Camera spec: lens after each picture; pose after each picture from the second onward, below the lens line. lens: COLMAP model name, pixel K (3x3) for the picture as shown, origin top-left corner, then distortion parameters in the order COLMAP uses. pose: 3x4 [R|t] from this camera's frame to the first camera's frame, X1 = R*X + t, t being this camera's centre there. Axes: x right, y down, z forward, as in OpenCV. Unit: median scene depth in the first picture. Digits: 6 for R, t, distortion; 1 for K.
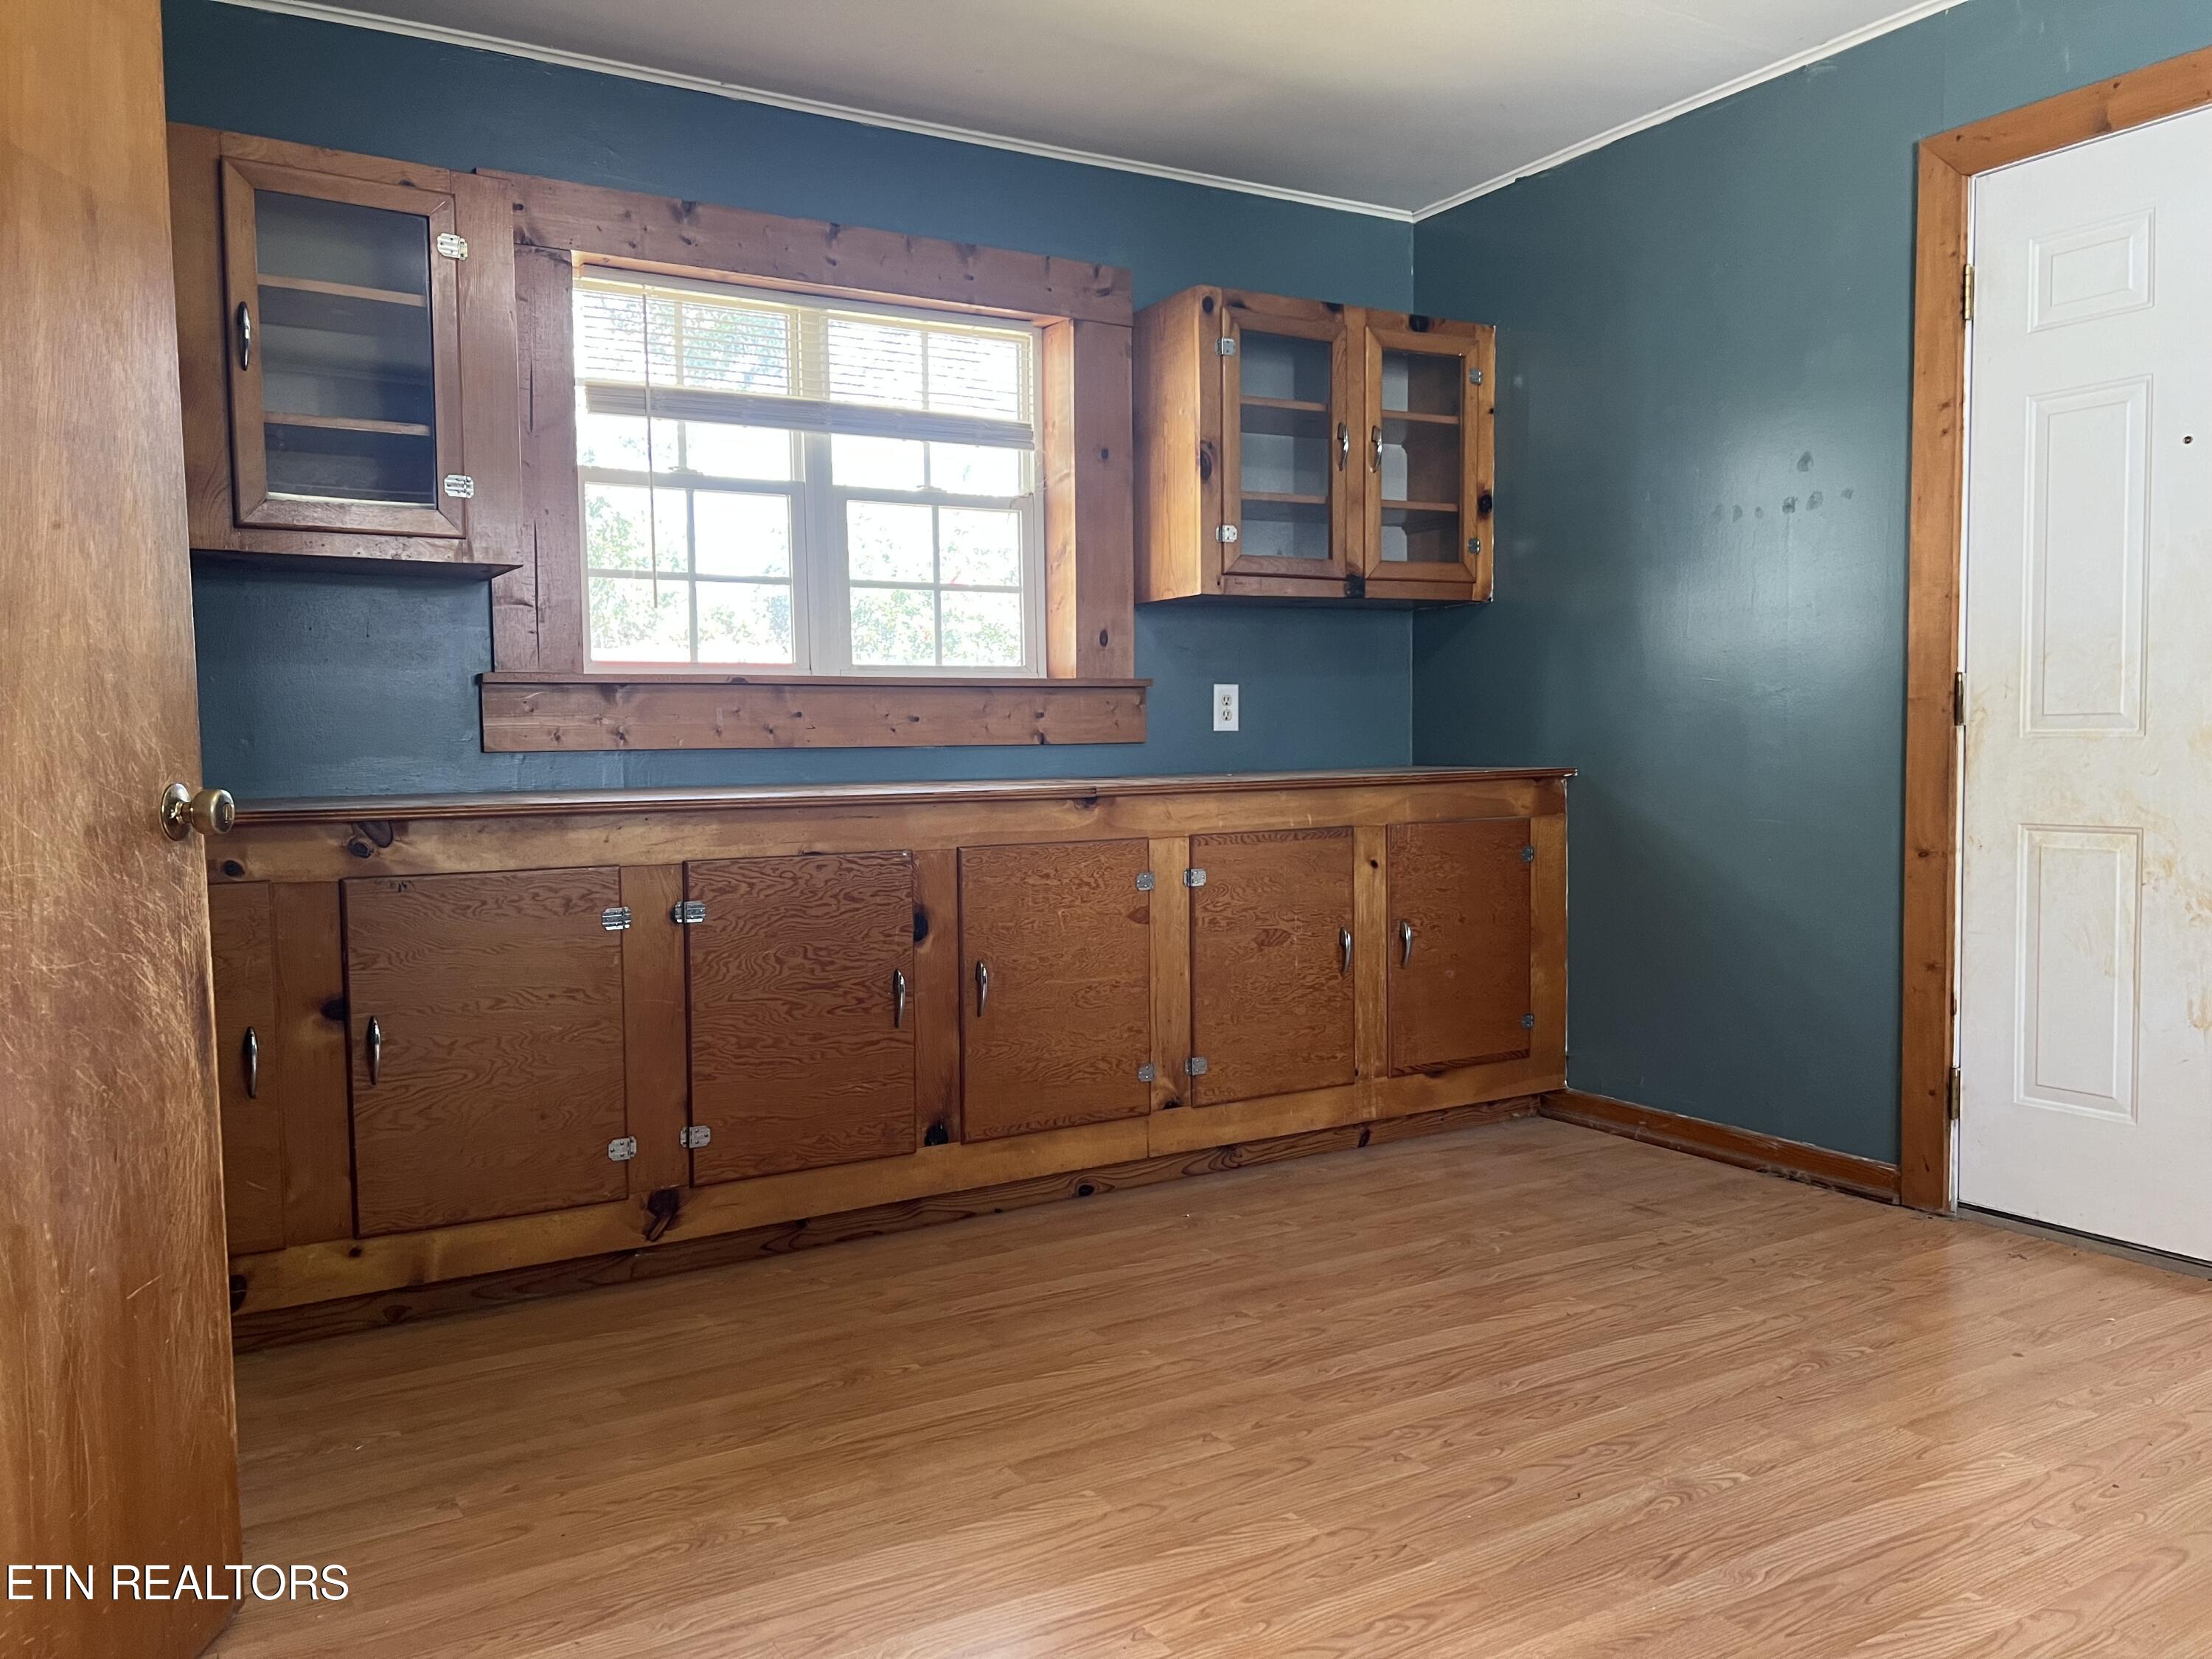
lens RADIAL K [[1645.1, 0, 1106.0], [0, 1645.1, 829.5], [0, 0, 1]] dist [0.121735, -0.245915]
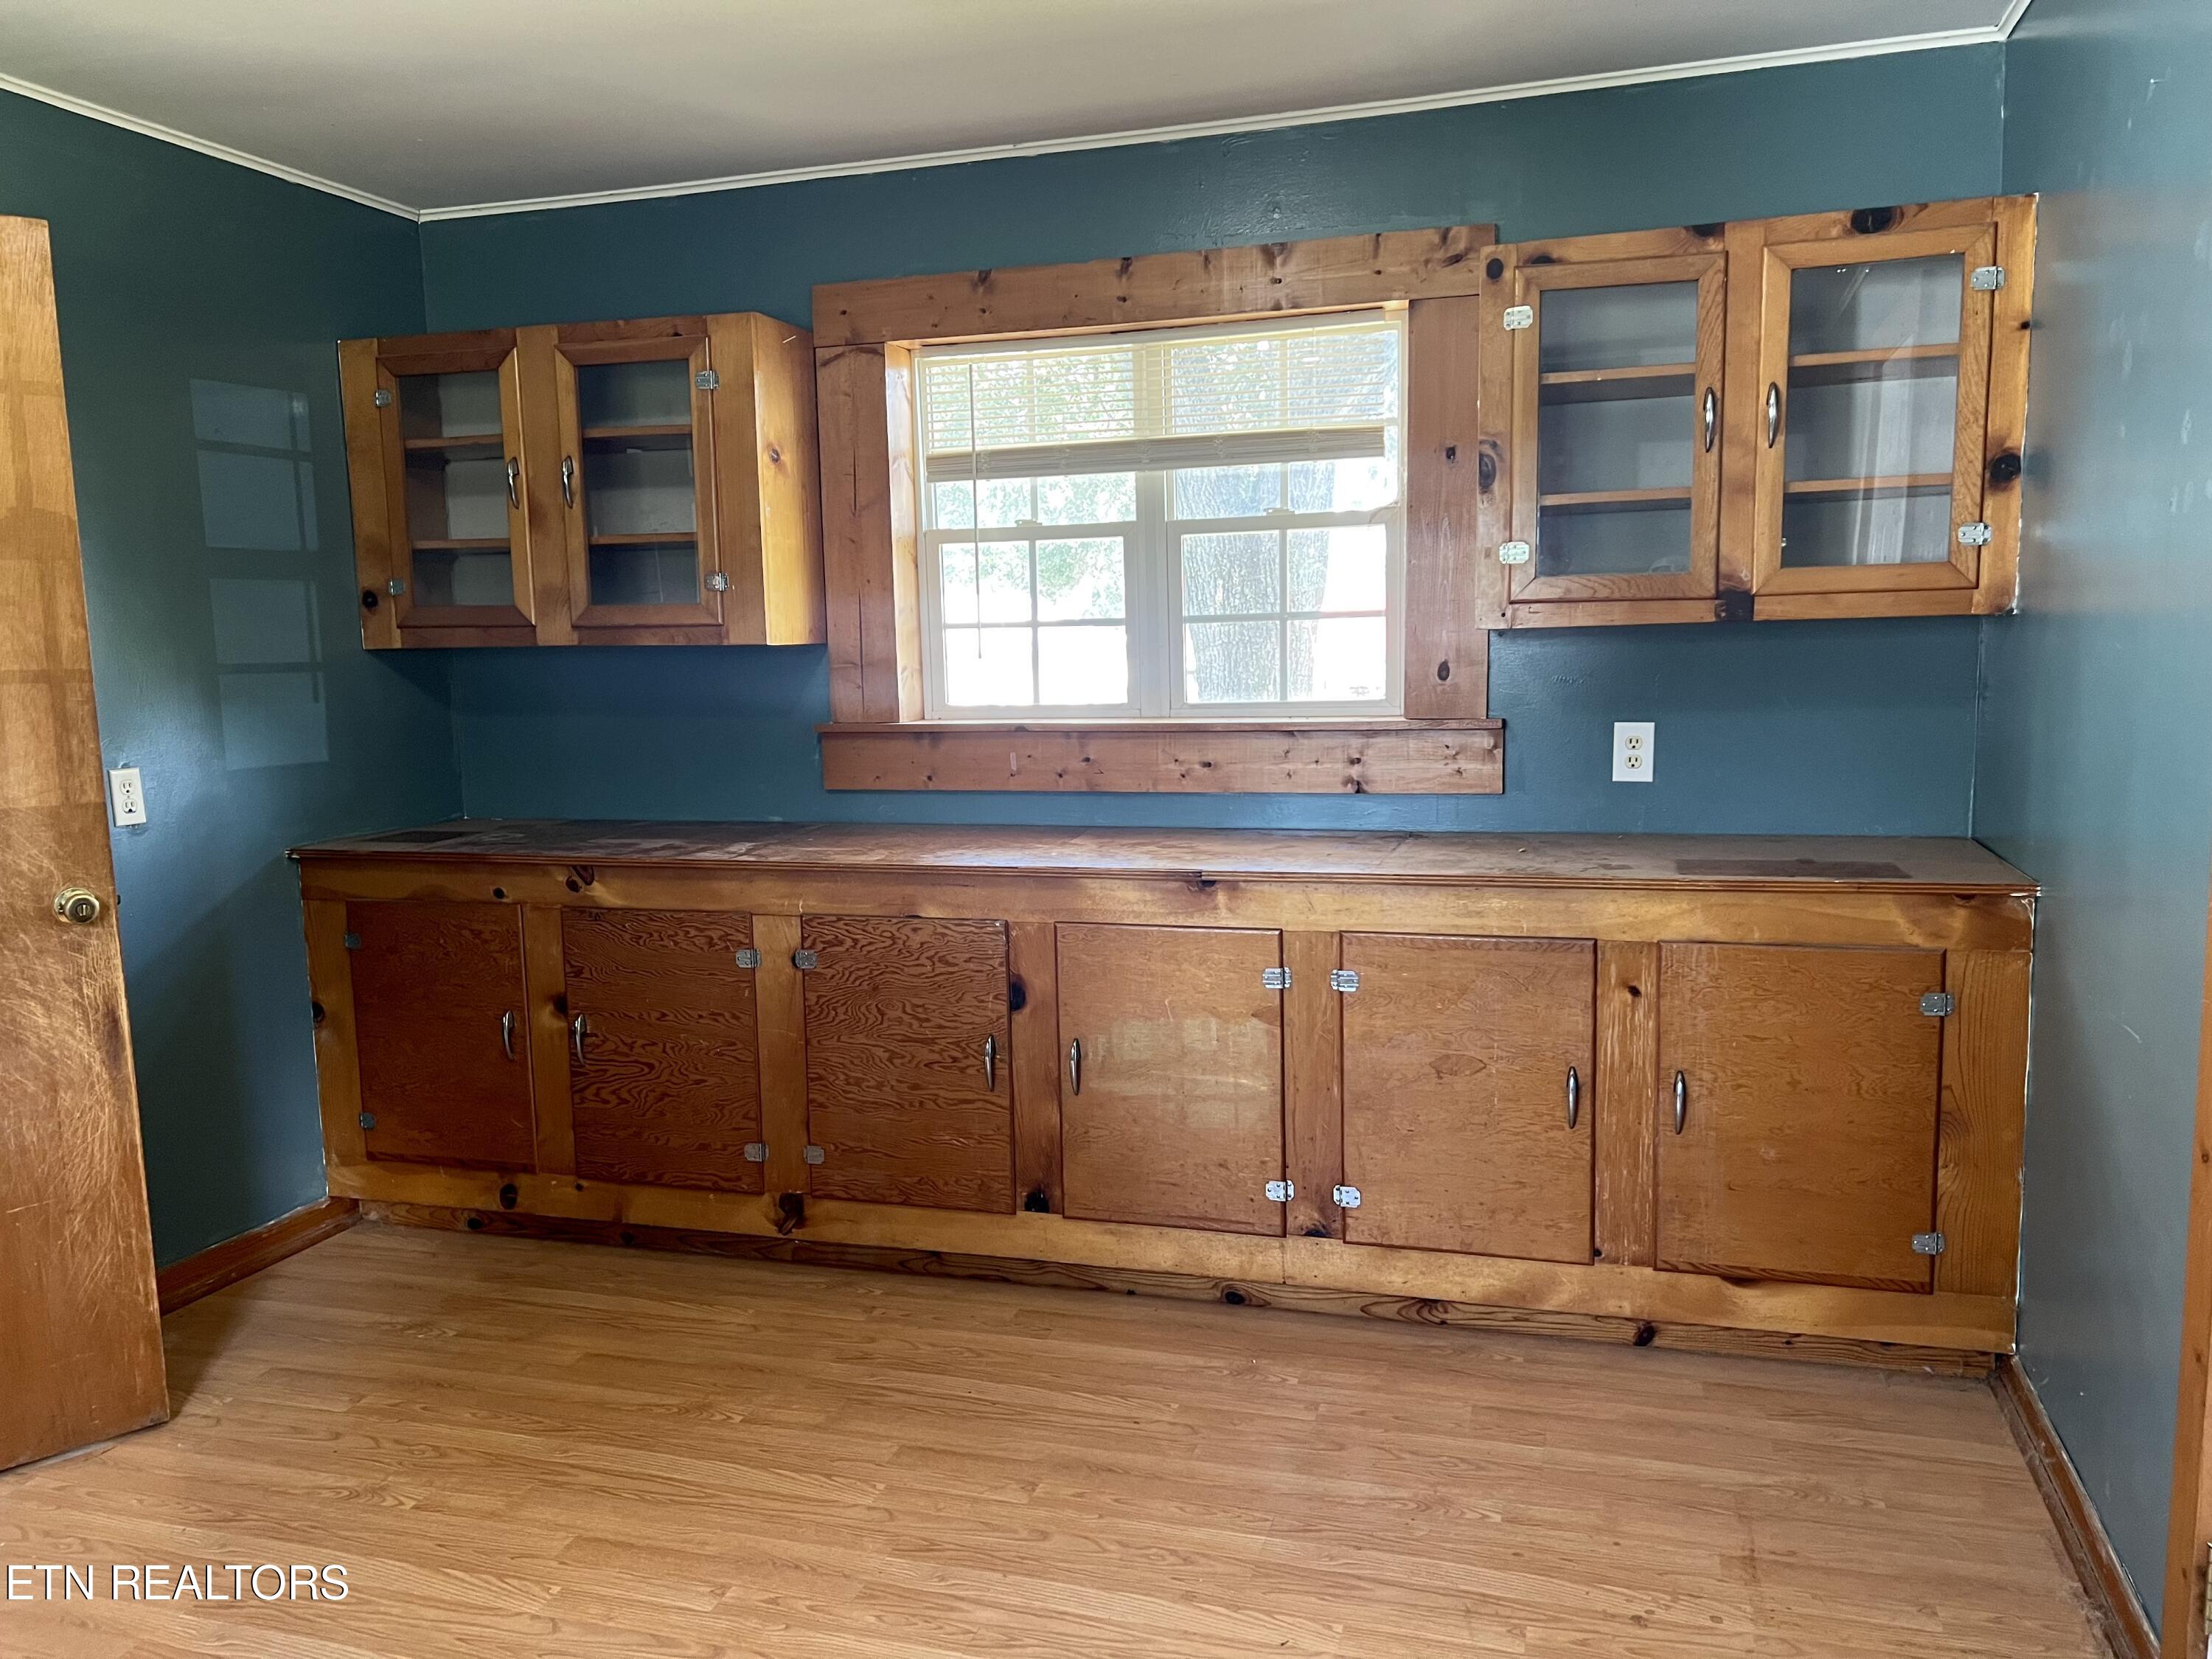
lens RADIAL K [[1668.8, 0, 1106.0], [0, 1668.8, 829.5], [0, 0, 1]] dist [0.086758, -0.107669]
pose [[0.671124, 0.087380, -0.736177, 0.653059], [-0.029974, 0.995416, 0.090825, -0.134222], [0.740738, -0.038889, 0.670667, 0.354801]]
